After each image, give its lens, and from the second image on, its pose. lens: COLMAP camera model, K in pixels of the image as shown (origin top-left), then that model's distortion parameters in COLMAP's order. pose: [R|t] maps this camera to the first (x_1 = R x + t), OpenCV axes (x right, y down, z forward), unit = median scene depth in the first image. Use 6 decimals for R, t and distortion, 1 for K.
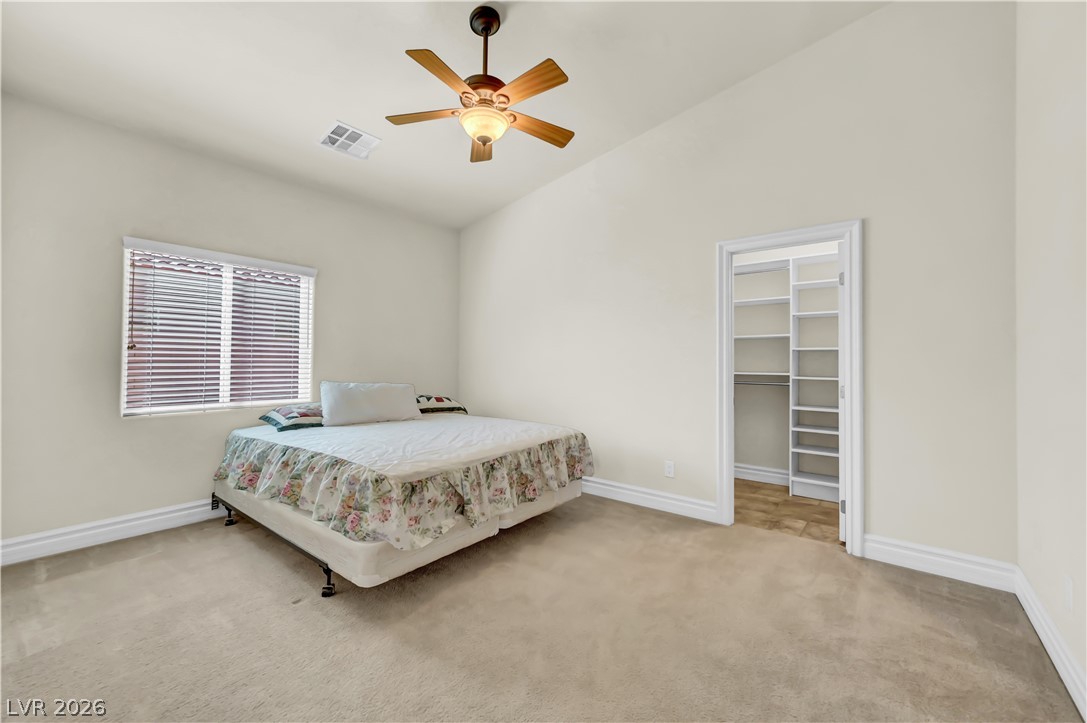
lens RADIAL K [[439.1, 0, 541.9], [0, 439.1, 354.9], [0, 0, 1]] dist [-0.000124, 0.000081]
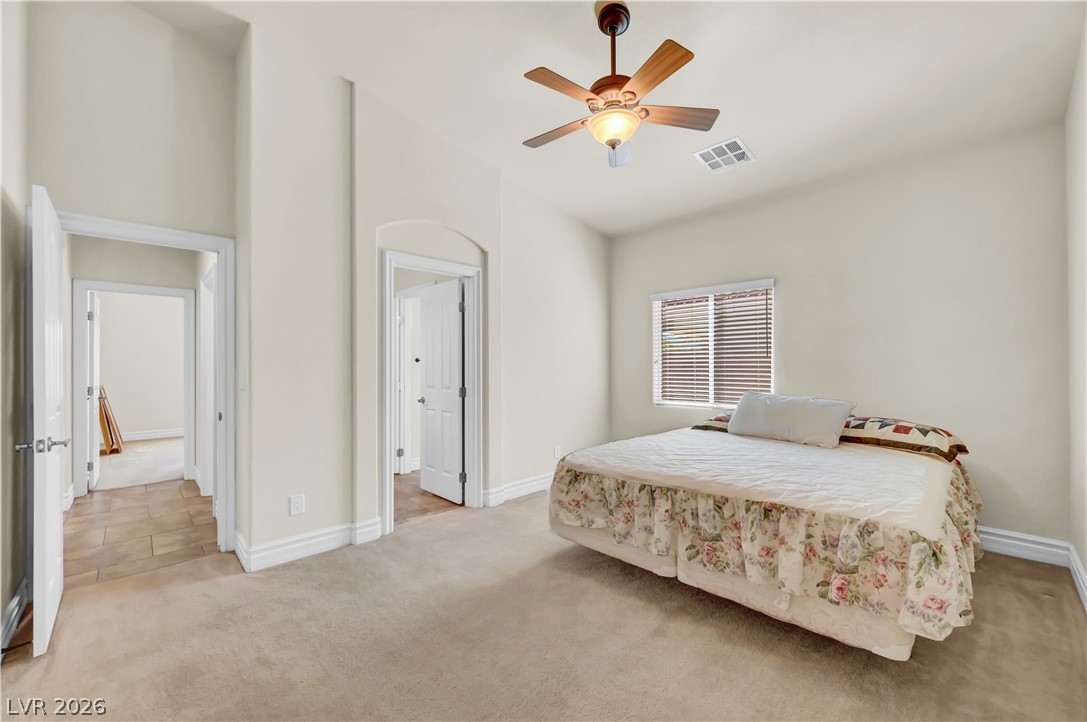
lens RADIAL K [[428.3, 0, 543.5], [0, 428.3, 361.0], [0, 0, 1]] dist [0.000279, -0.000040]
pose [[-0.113876, -0.019425, -0.993305, 0.748263], [0.016584, 0.999632, -0.021450, 0.006235], [0.993357, -0.018916, -0.113512, 0.868905]]
